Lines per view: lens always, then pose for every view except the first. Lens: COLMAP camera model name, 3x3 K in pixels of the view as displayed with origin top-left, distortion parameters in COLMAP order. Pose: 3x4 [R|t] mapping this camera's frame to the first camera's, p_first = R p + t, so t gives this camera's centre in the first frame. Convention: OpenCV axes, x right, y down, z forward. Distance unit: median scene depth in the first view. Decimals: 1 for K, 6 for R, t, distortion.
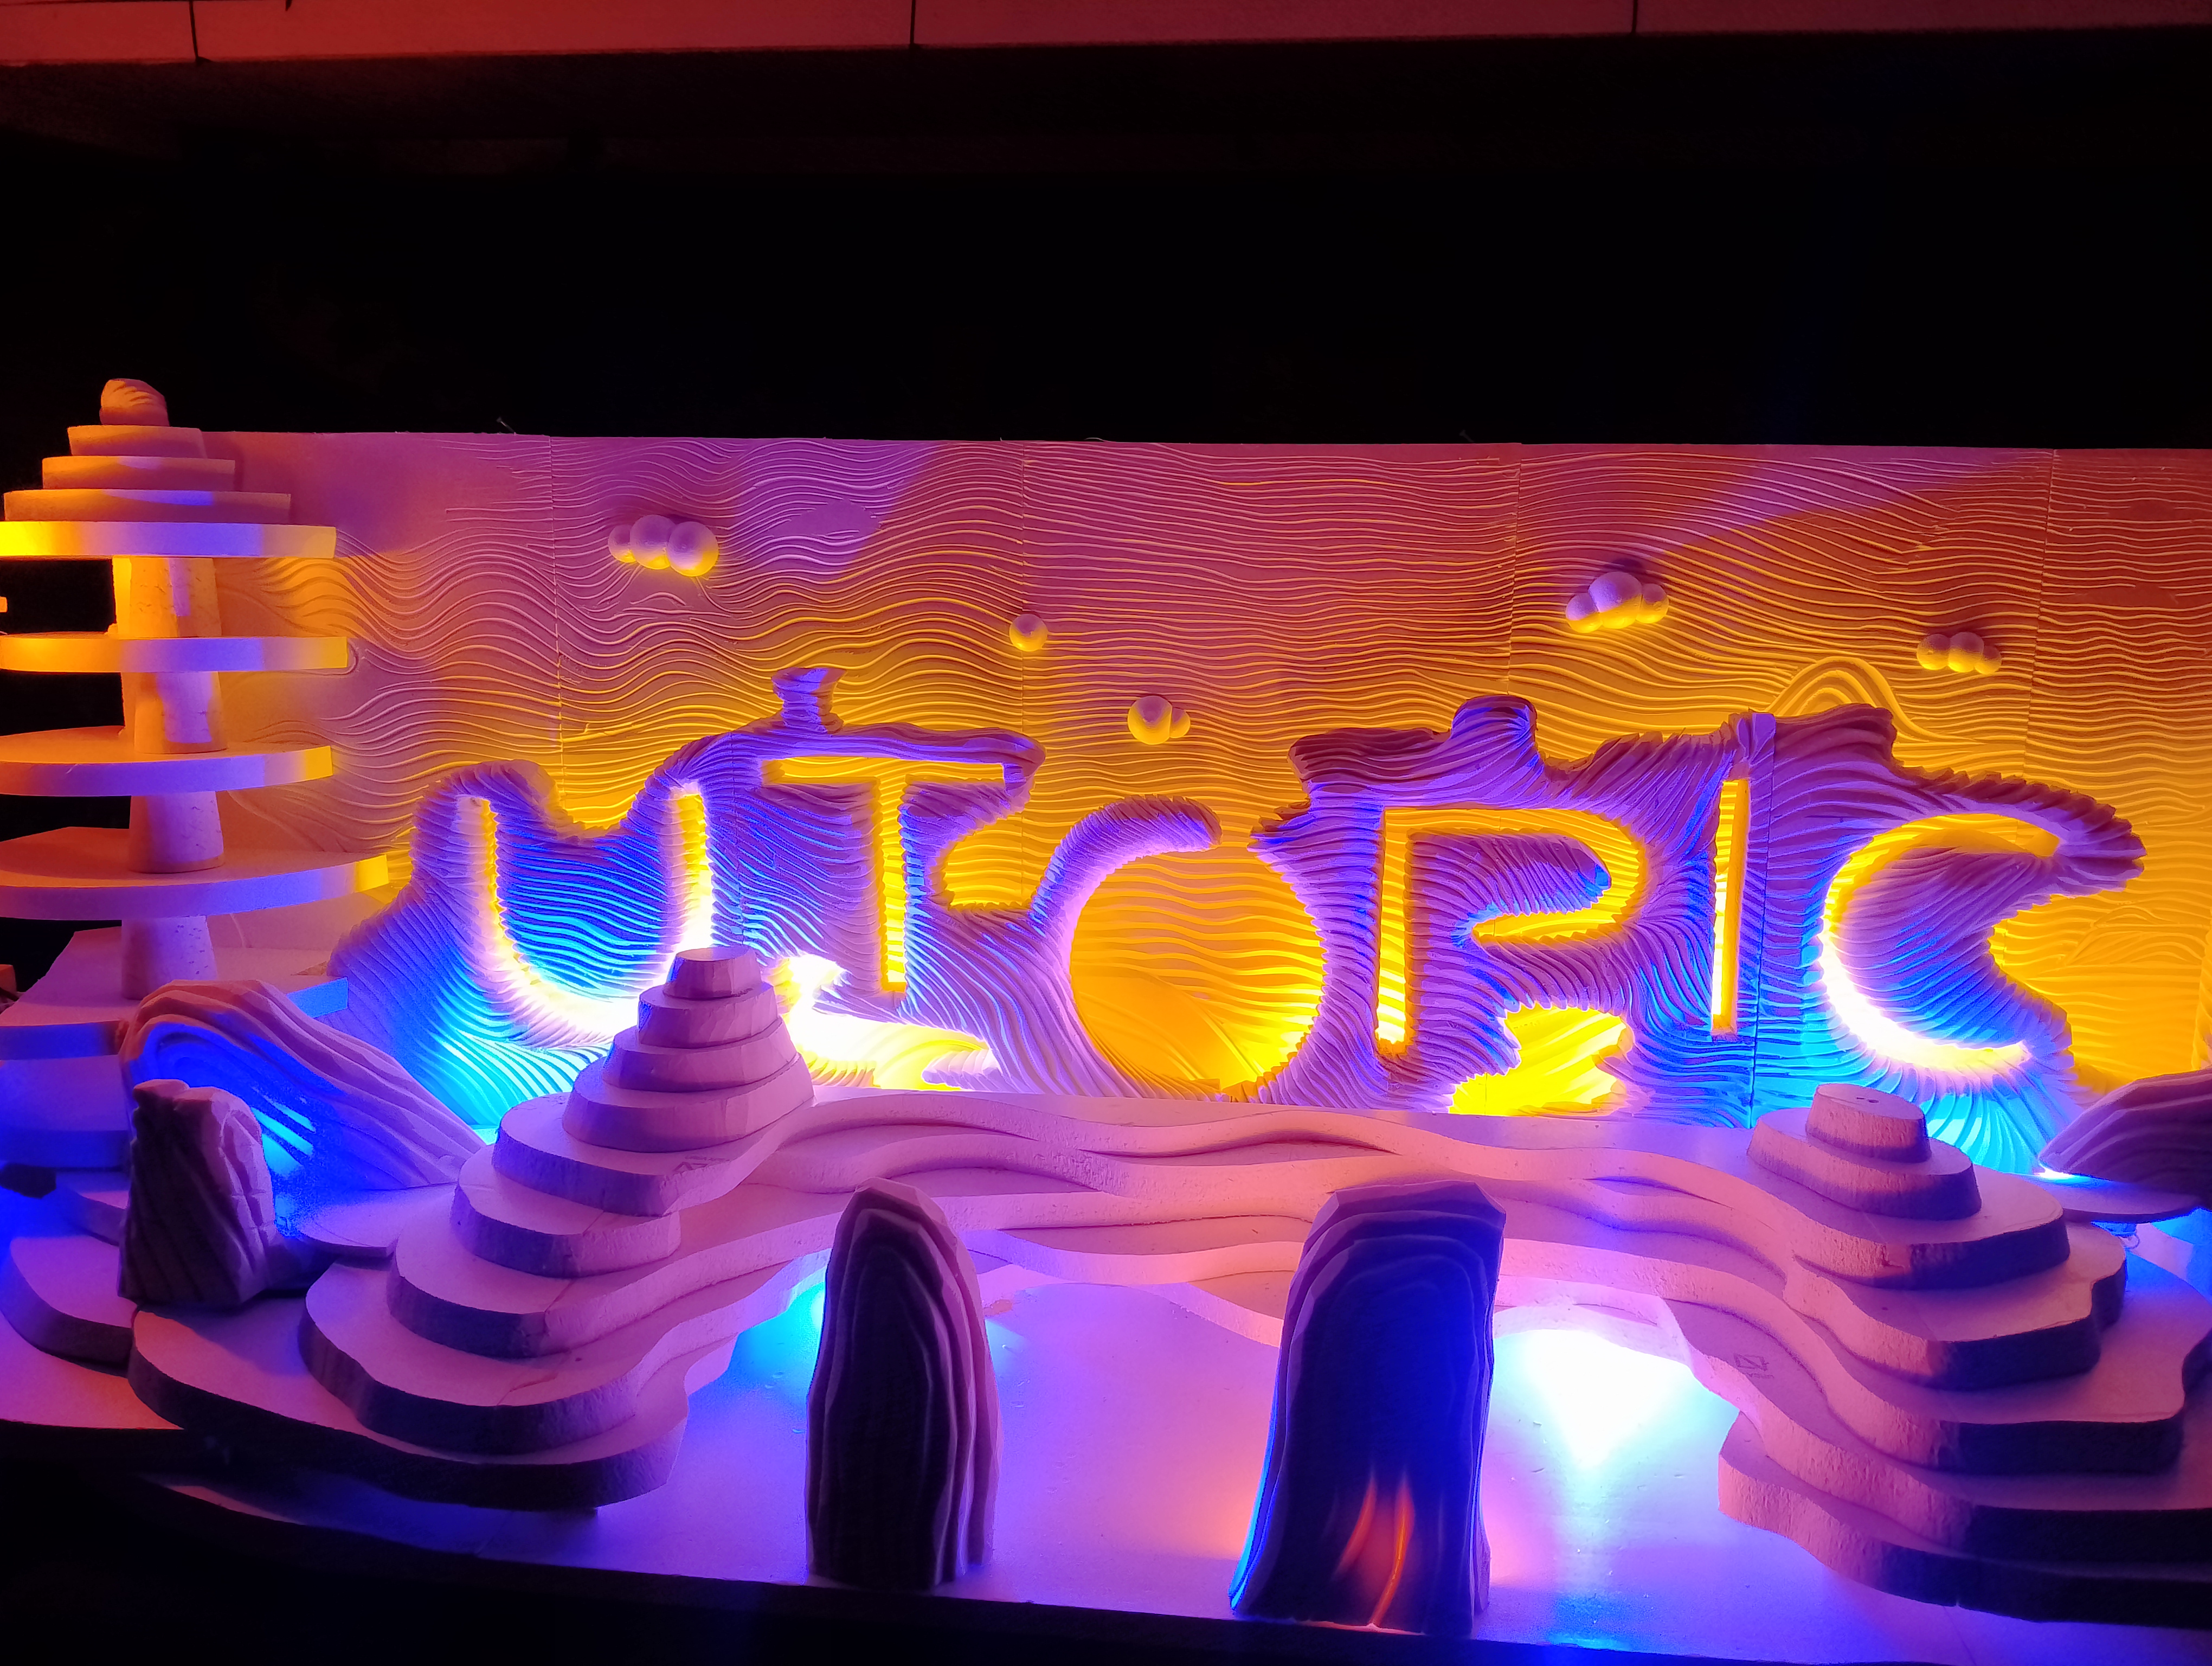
lens RADIAL K [[1765.7, 0, 1146.3], [0, 1765.7, 831.8], [0, 0, 1]] dist [0.083306, -0.162269]
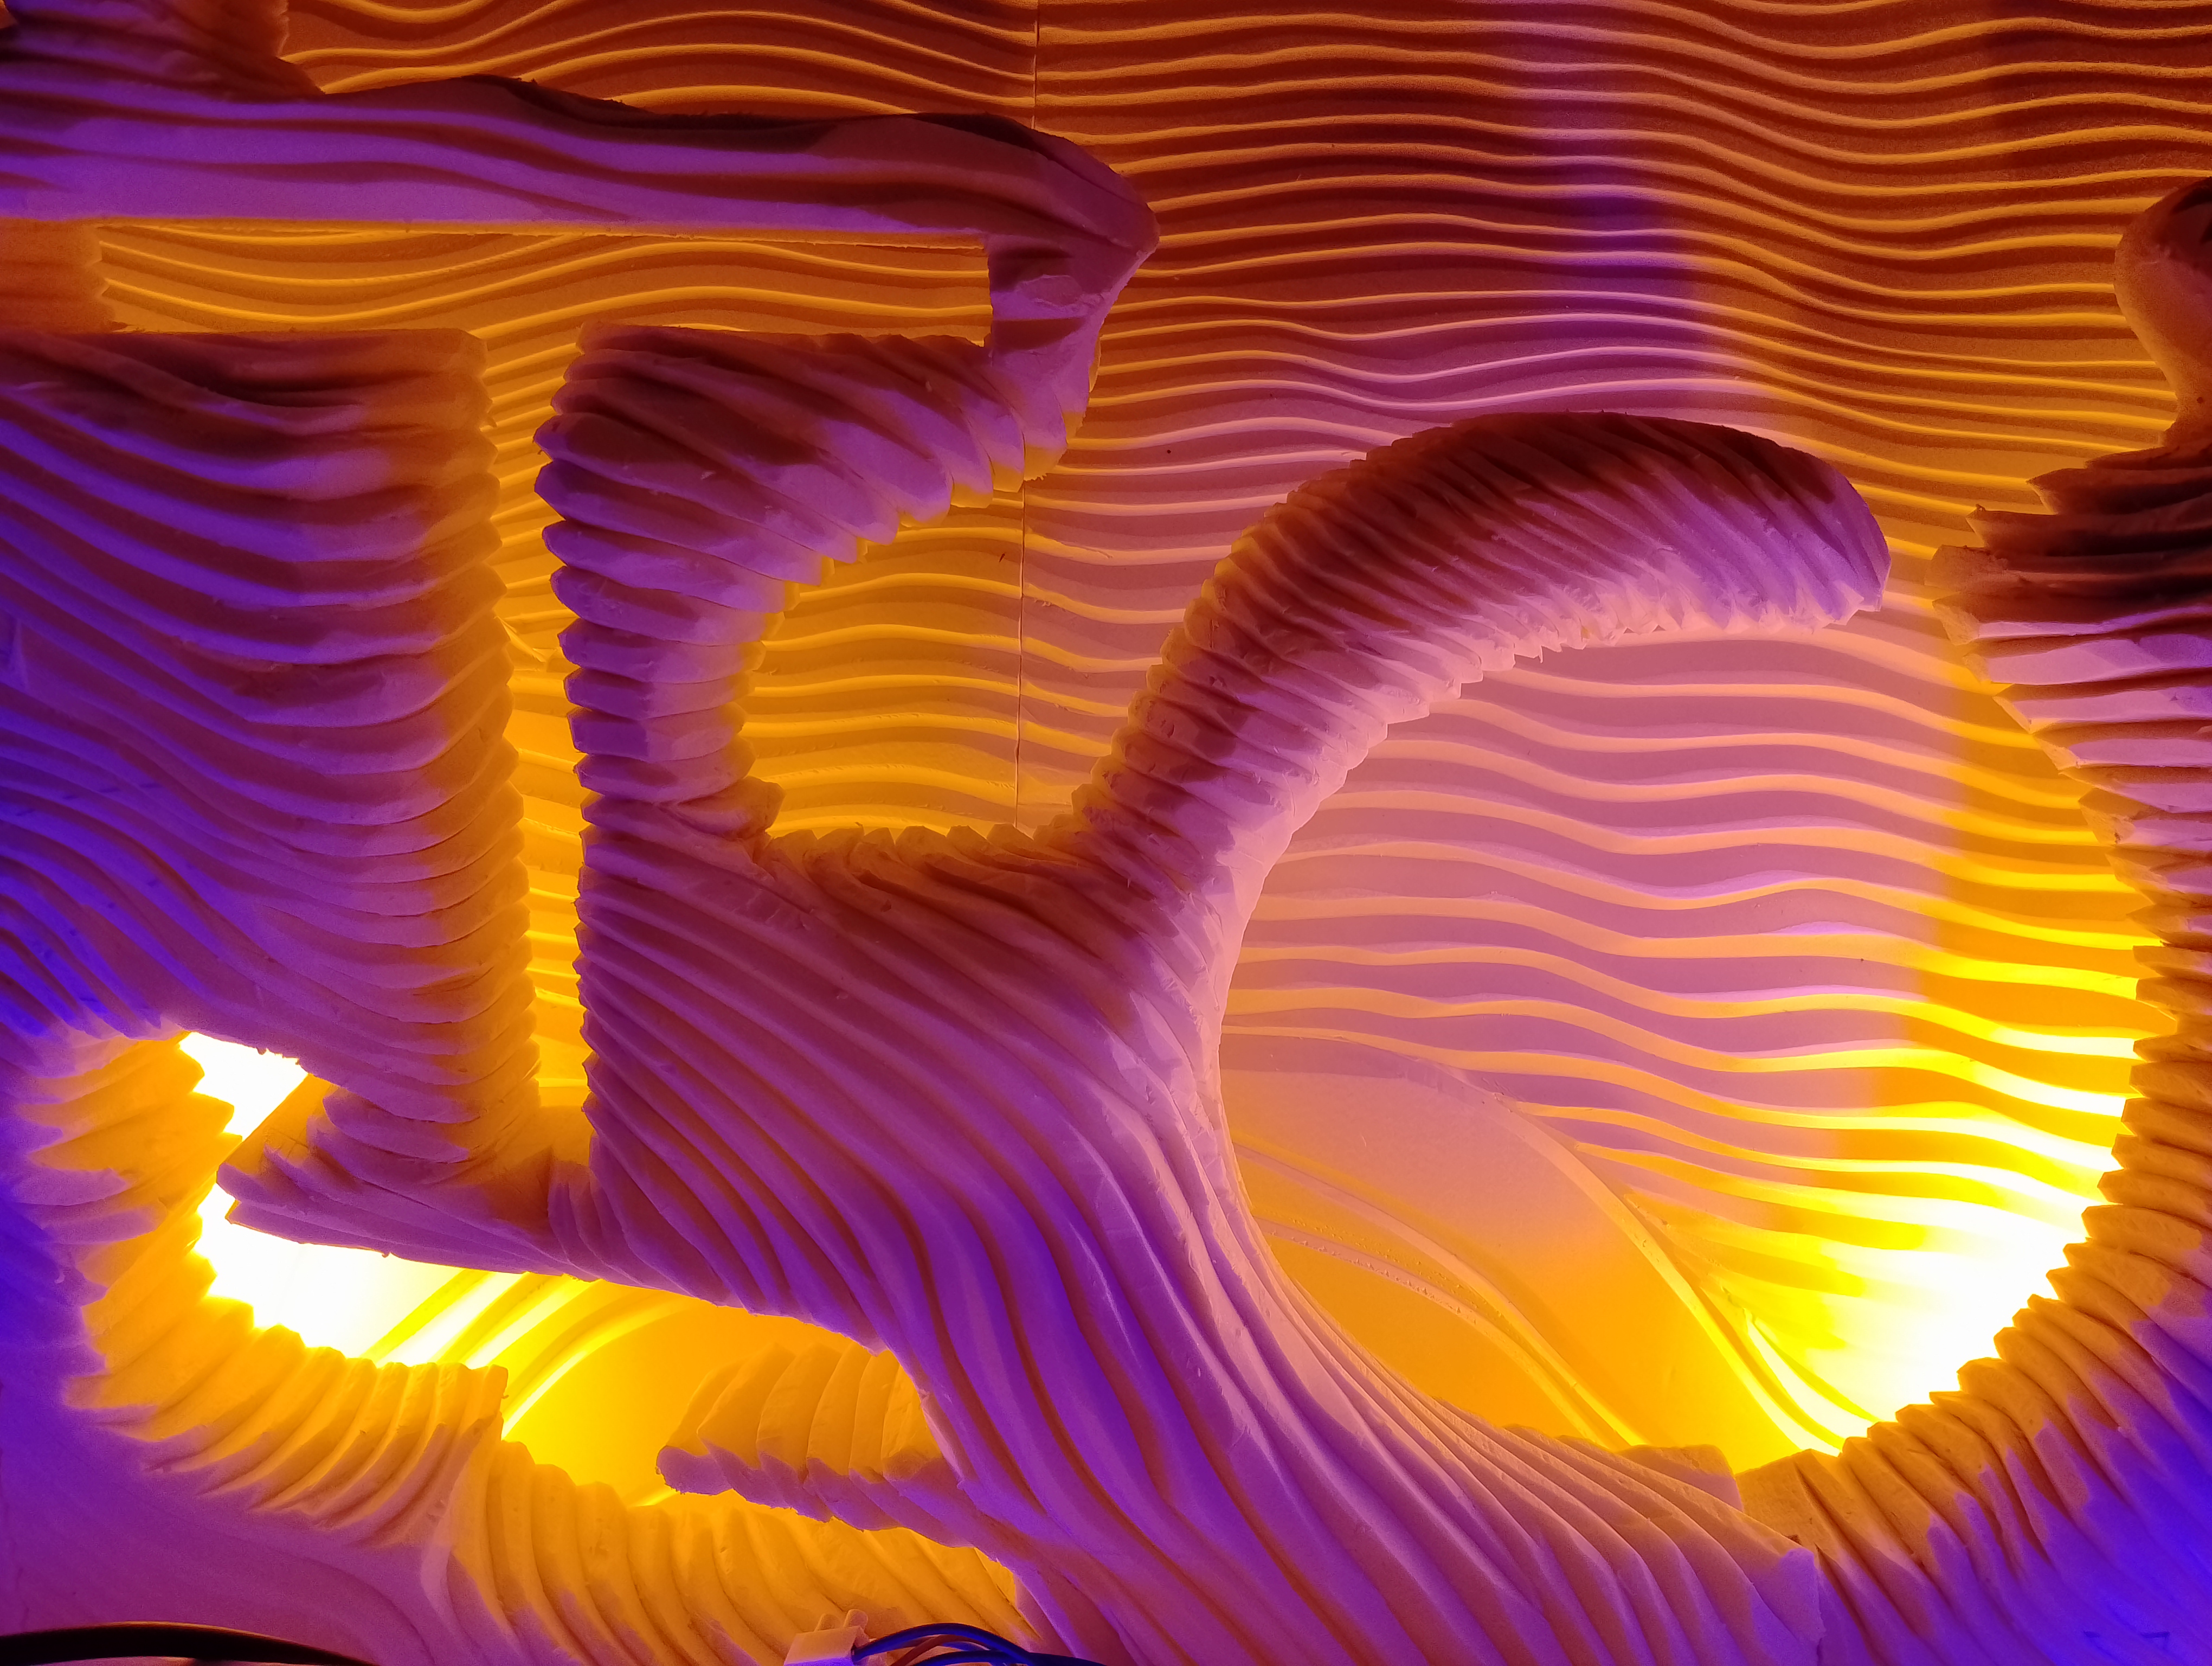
lens RADIAL K [[1765.7, 0, 1146.3], [0, 1765.7, 831.8], [0, 0, 1]] dist [0.083306, -0.162269]
pose [[0.997247, 0.009338, 0.073562, -0.076036], [-0.013923, 0.997975, 0.062060, 0.024524], [-0.072834, -0.062913, 0.995358, 0.758245]]
